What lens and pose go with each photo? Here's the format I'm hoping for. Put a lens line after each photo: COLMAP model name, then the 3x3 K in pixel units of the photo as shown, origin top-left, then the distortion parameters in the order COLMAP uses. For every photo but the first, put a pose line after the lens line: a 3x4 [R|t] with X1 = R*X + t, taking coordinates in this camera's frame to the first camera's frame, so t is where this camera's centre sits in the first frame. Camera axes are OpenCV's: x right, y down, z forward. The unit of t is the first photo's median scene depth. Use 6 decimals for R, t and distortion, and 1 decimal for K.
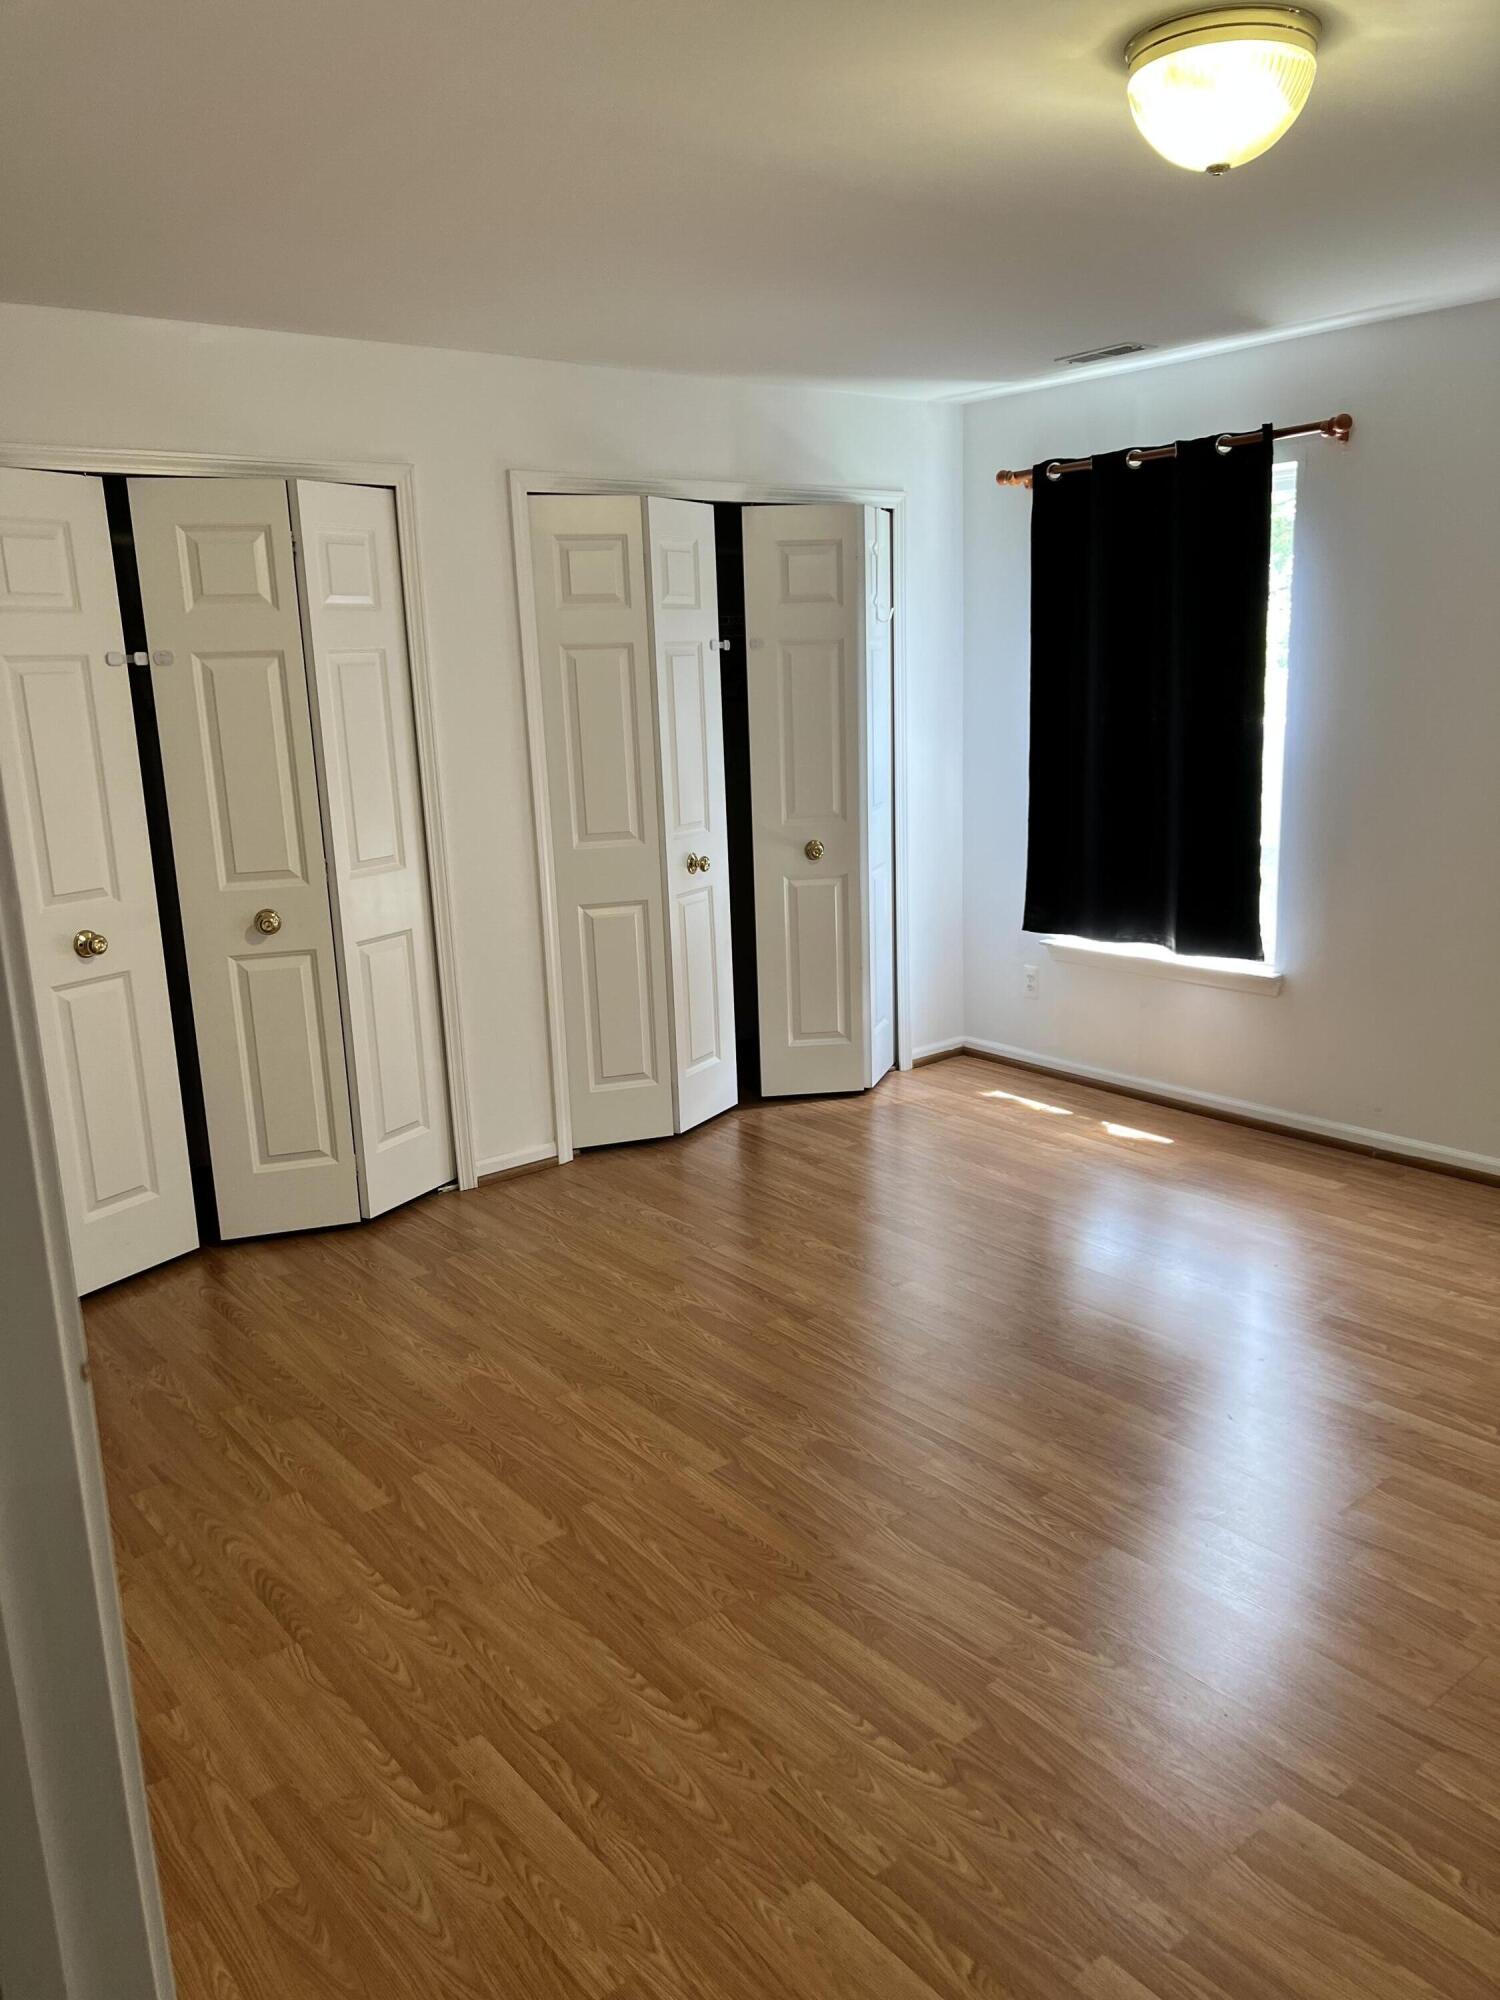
lens RADIAL K [[1498.3, 0, 749.7], [0, 1498.3, 1000.0], [0, 0, 1]] dist [0.024232, -0.035125]
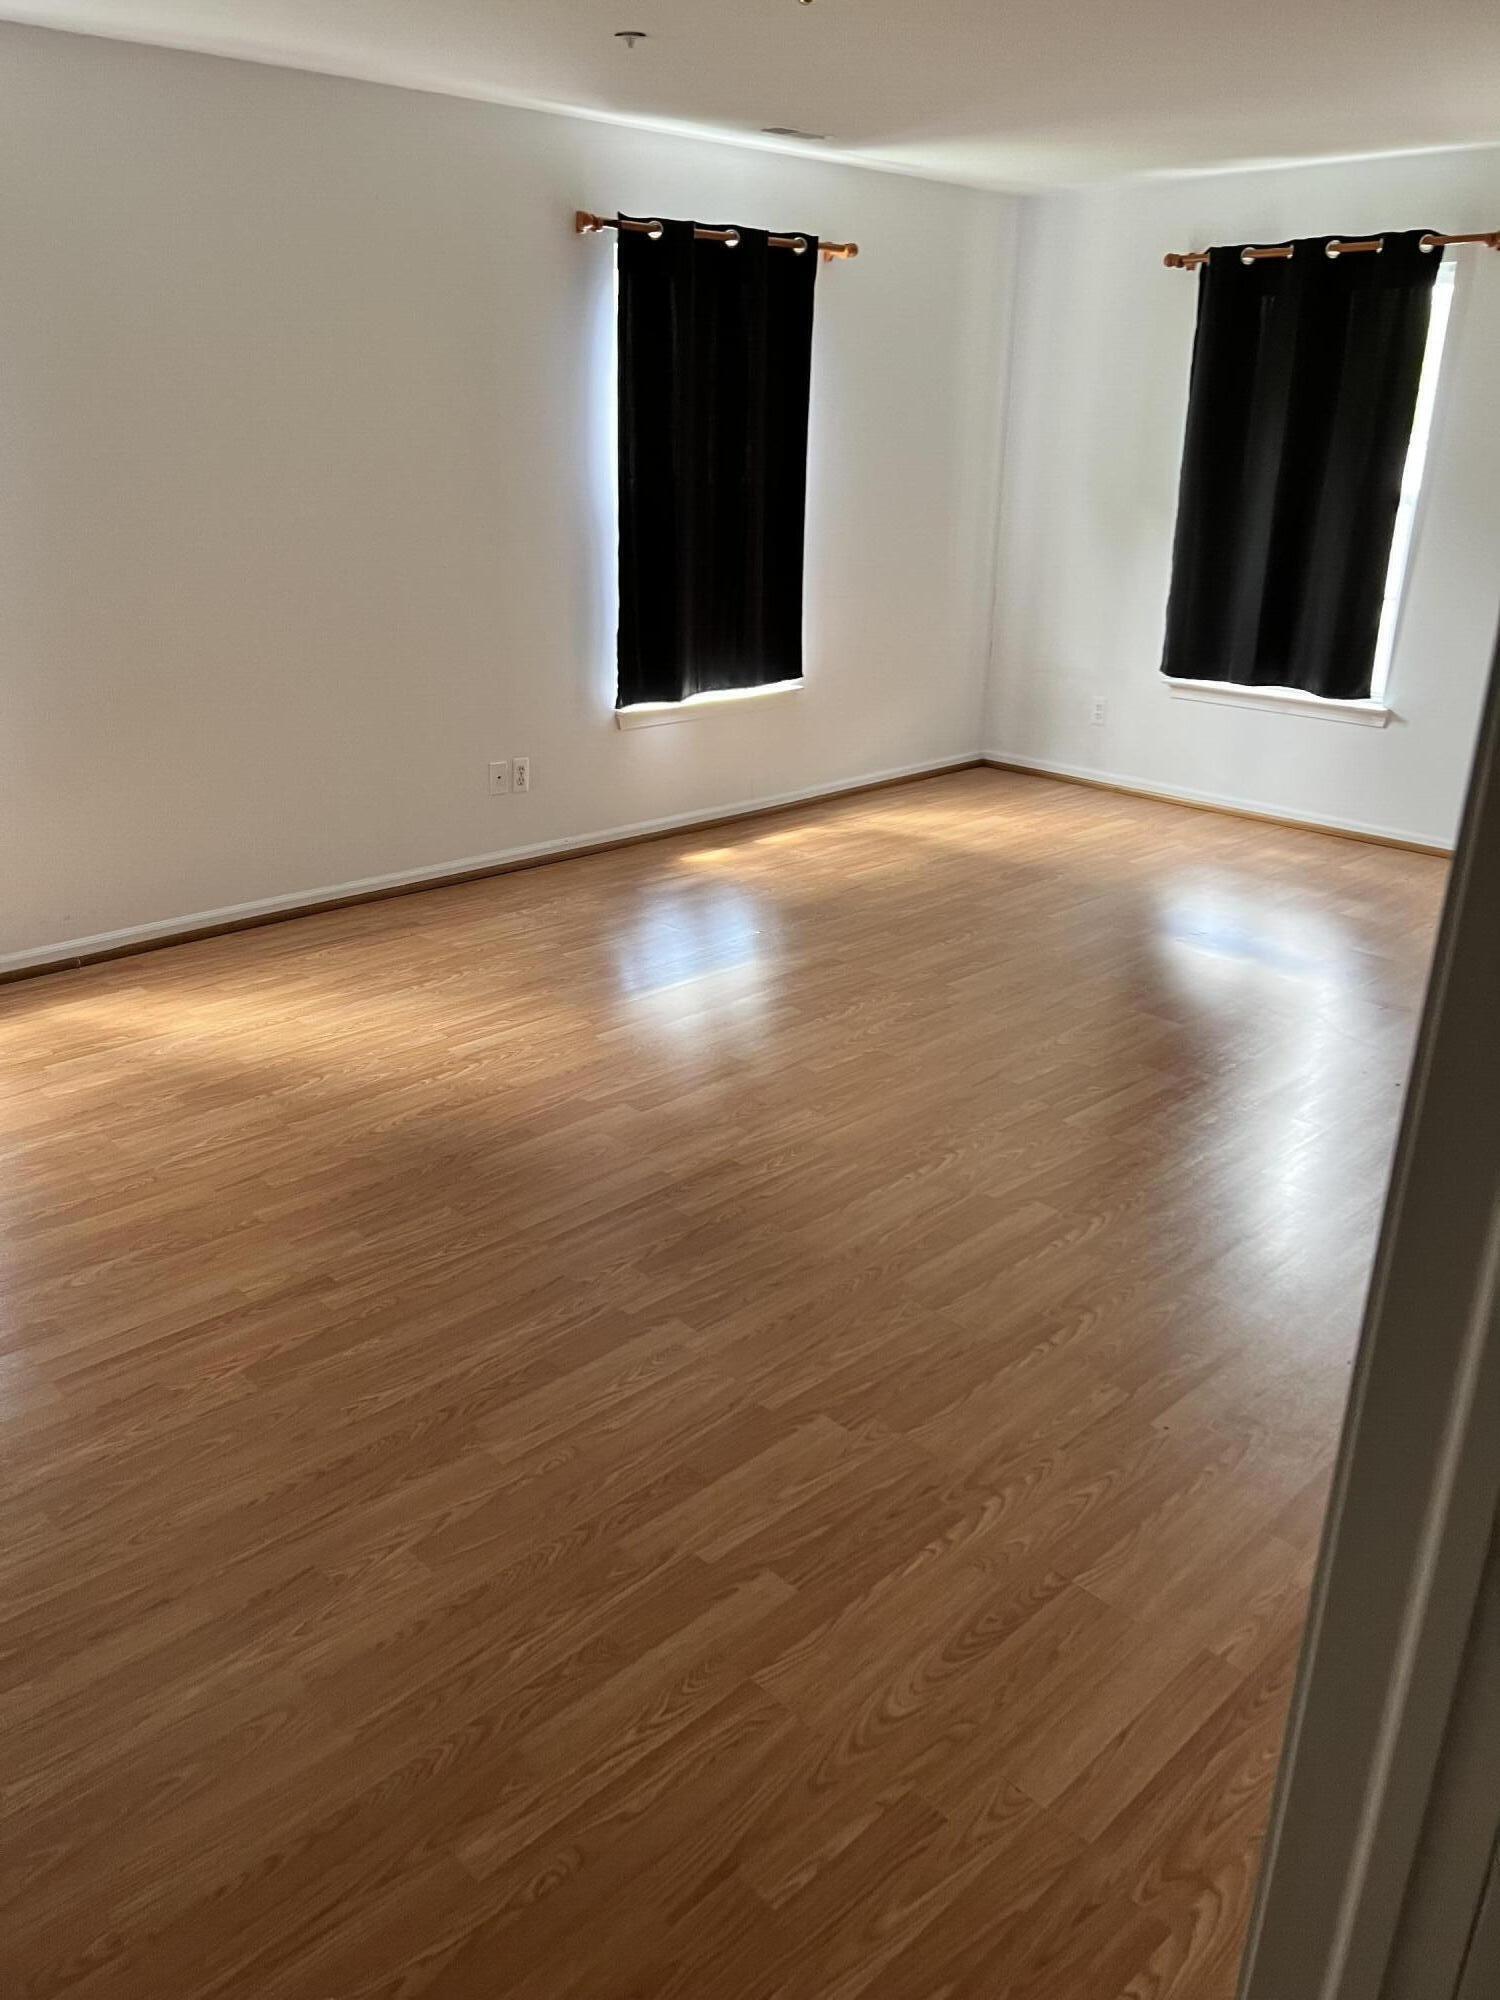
lens RADIAL K [[1498.3, 0, 748.8], [0, 1498.3, 1001.4], [0, 0, 1]] dist [0.024232, -0.035125]
pose [[-0.085182, -0.333616, 0.938853, -0.762127], [0.210312, 0.915027, 0.344231, -0.166546], [-0.973916, 0.226774, -0.007780, 0.858631]]
